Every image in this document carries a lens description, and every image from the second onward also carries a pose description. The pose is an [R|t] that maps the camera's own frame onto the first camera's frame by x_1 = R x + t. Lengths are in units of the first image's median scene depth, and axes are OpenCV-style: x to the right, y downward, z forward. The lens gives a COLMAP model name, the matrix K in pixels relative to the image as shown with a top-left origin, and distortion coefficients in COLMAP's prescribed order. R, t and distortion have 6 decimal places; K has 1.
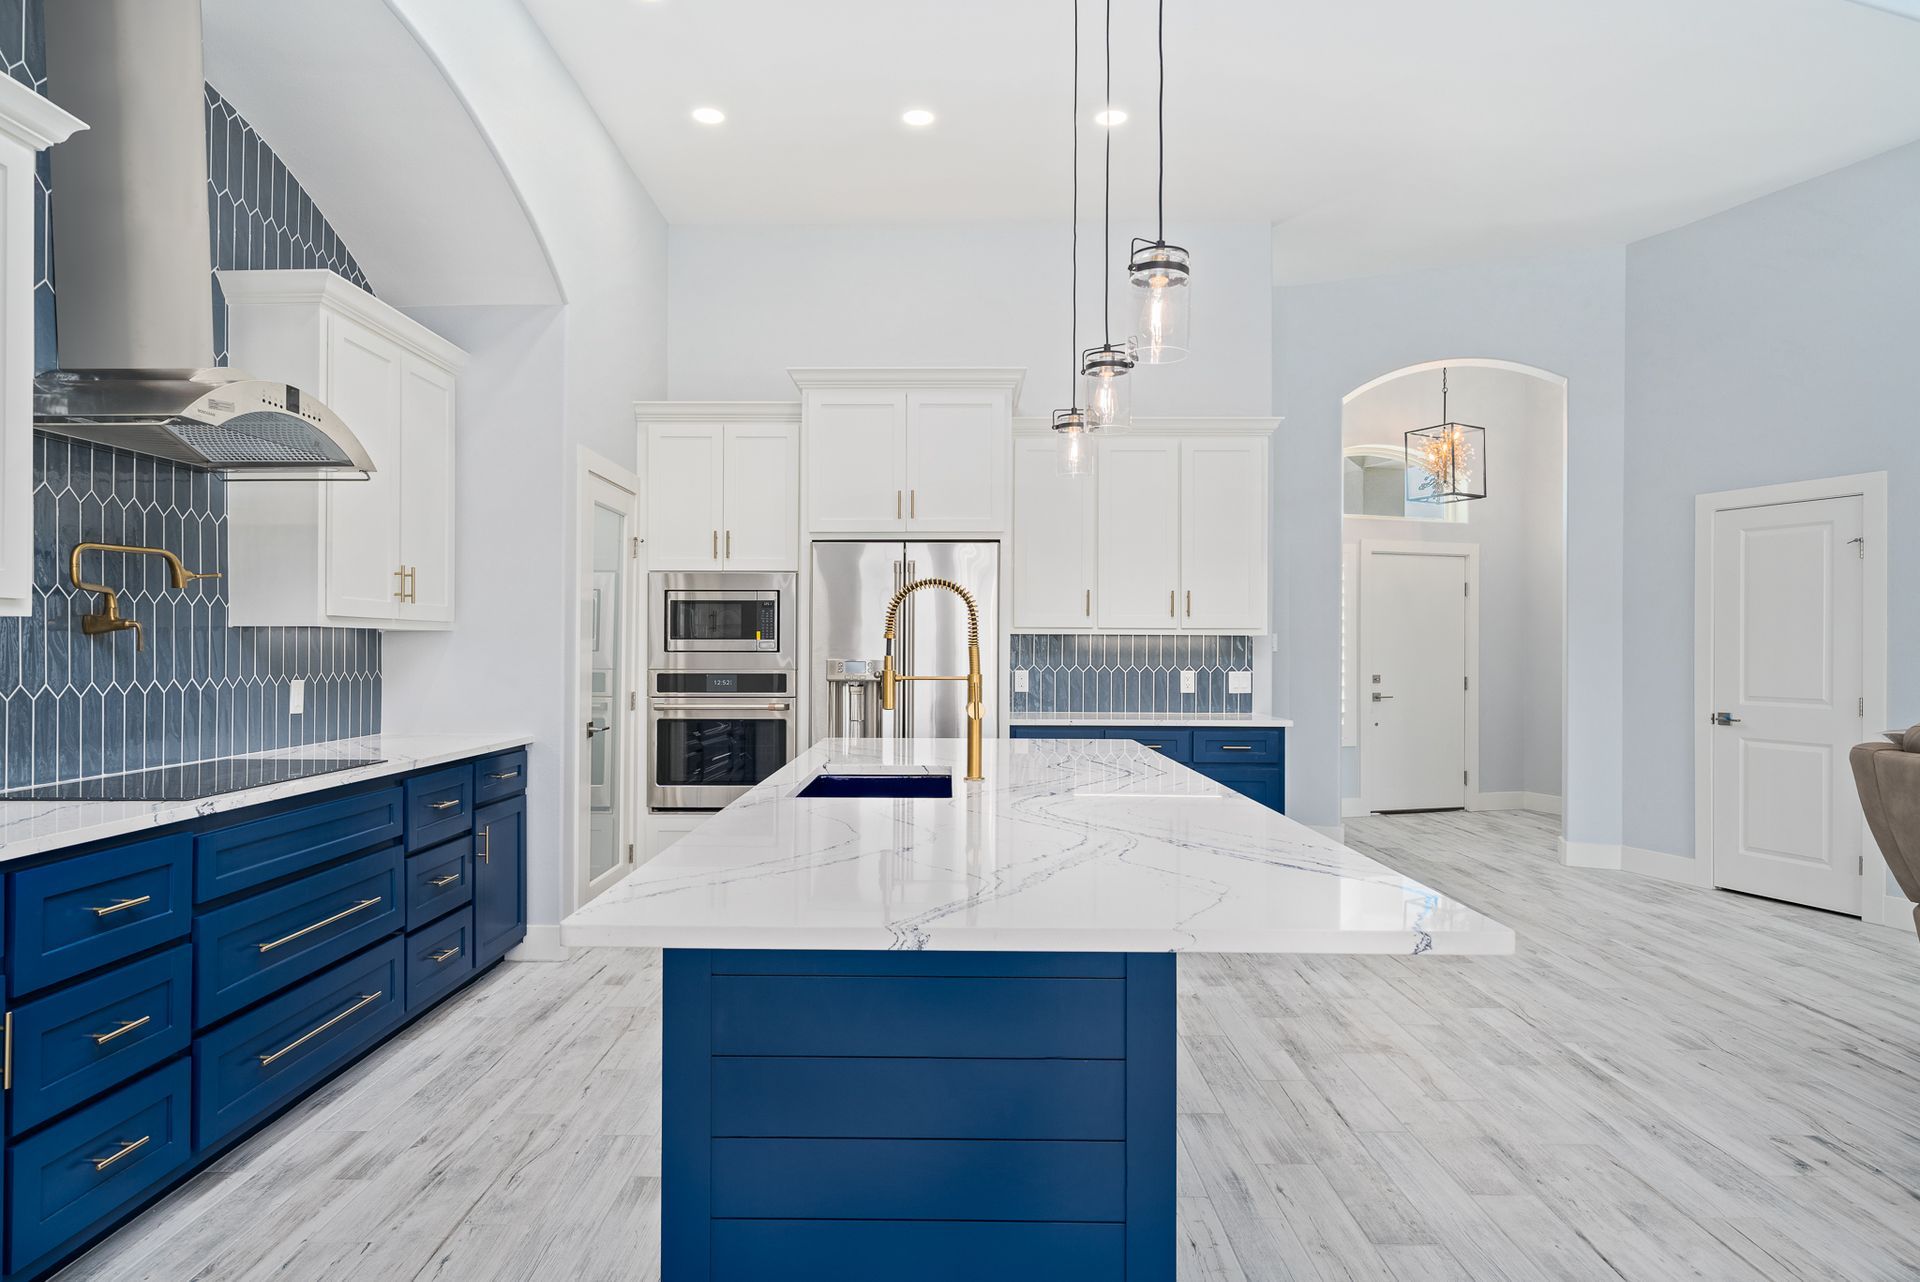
lens RADIAL K [[1120.4, 0, 940.4], [0, 1120.4, 645.1], [0, 0, 1]] dist [-0.001025, -0.000210]
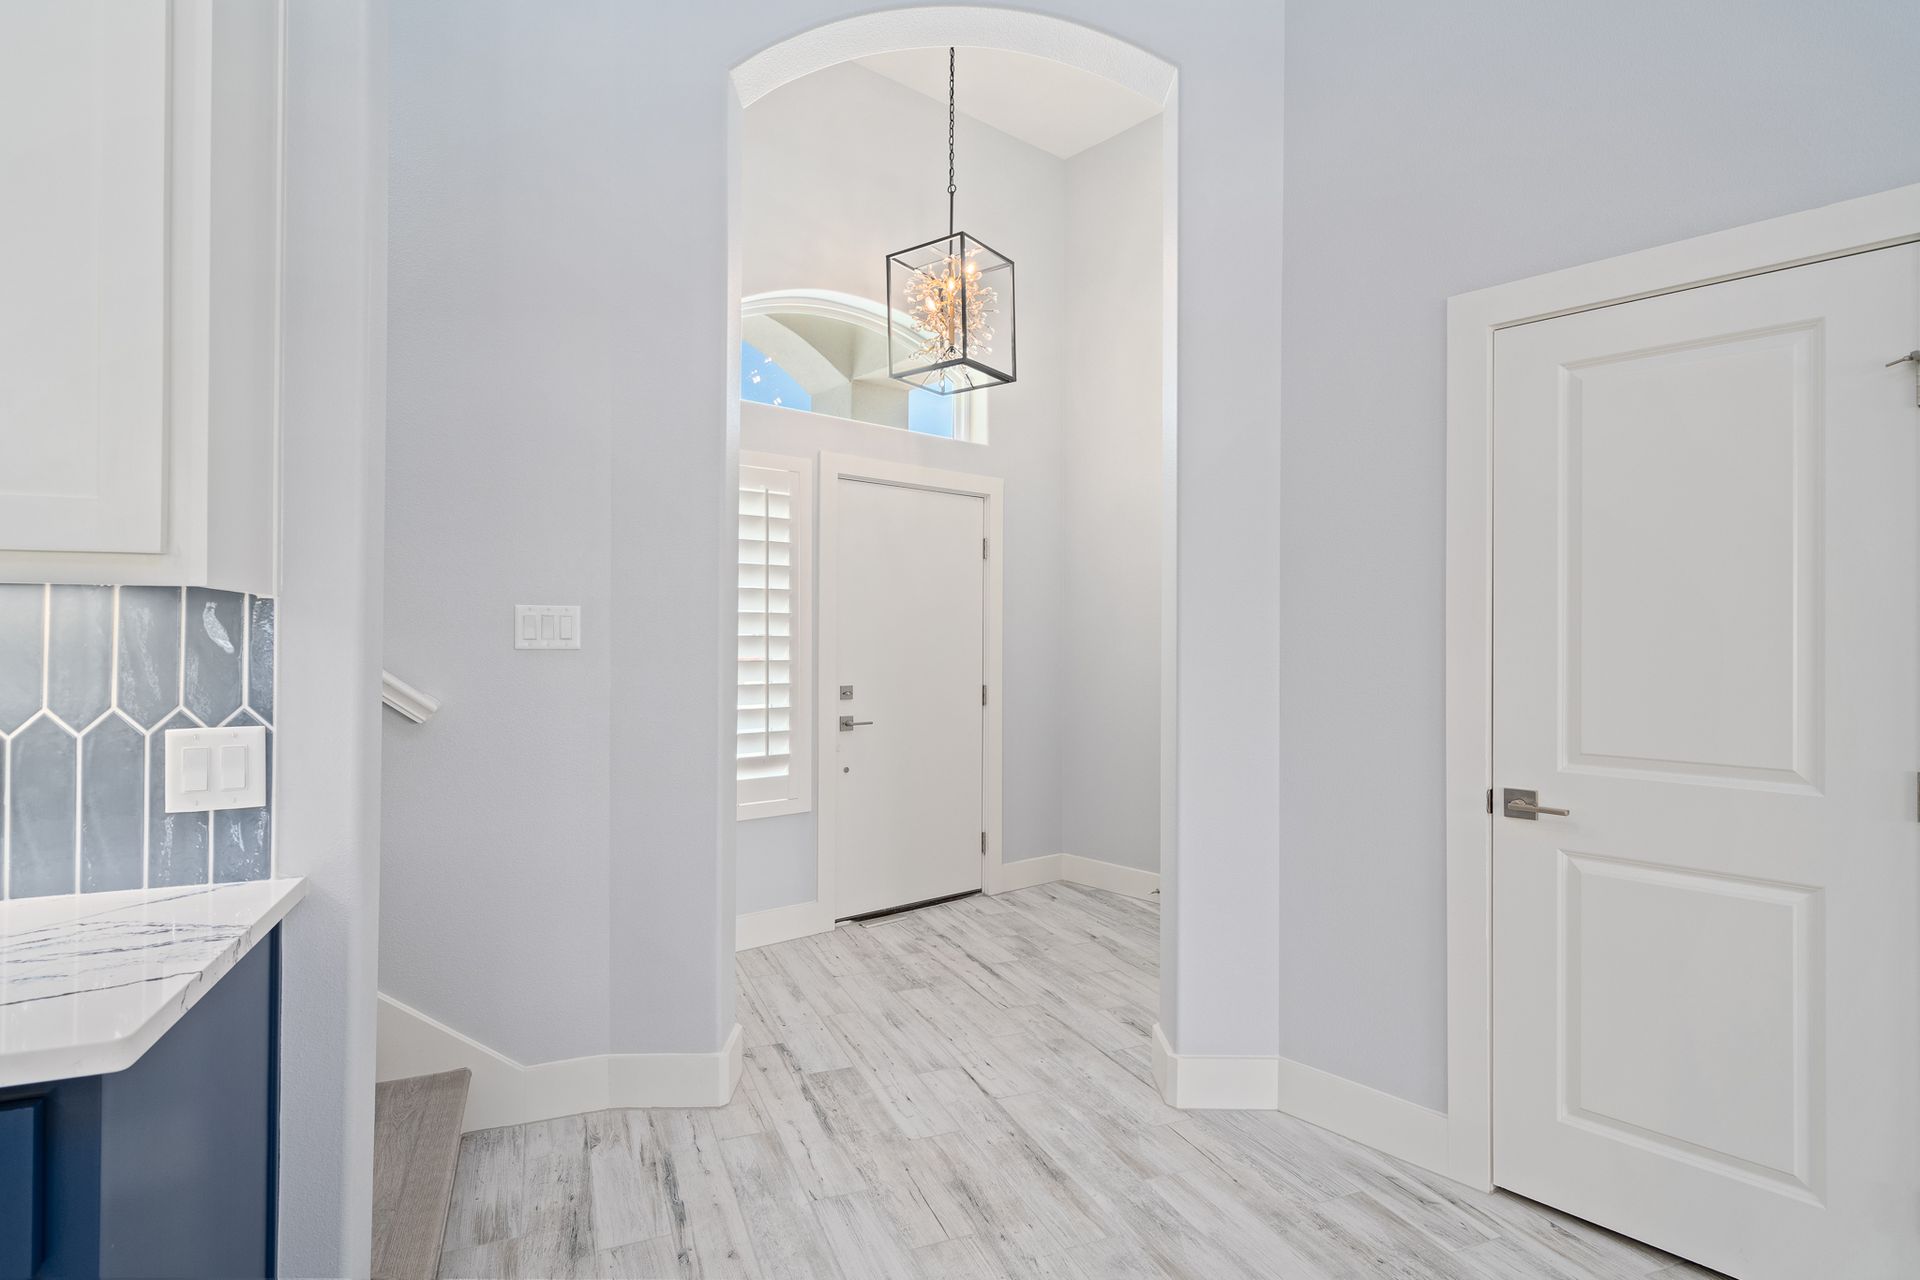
lens RADIAL K [[1050.8, 0, 953.9], [0, 1050.8, 649.2], [0, 0, 1]] dist [0.006204, 0.001915]
pose [[0.918293, -0.002916, 0.395892, 0.242783], [-0.001659, 0.999936, 0.011214, 0.001236], [-0.395899, -0.010954, 0.918229, 0.513503]]
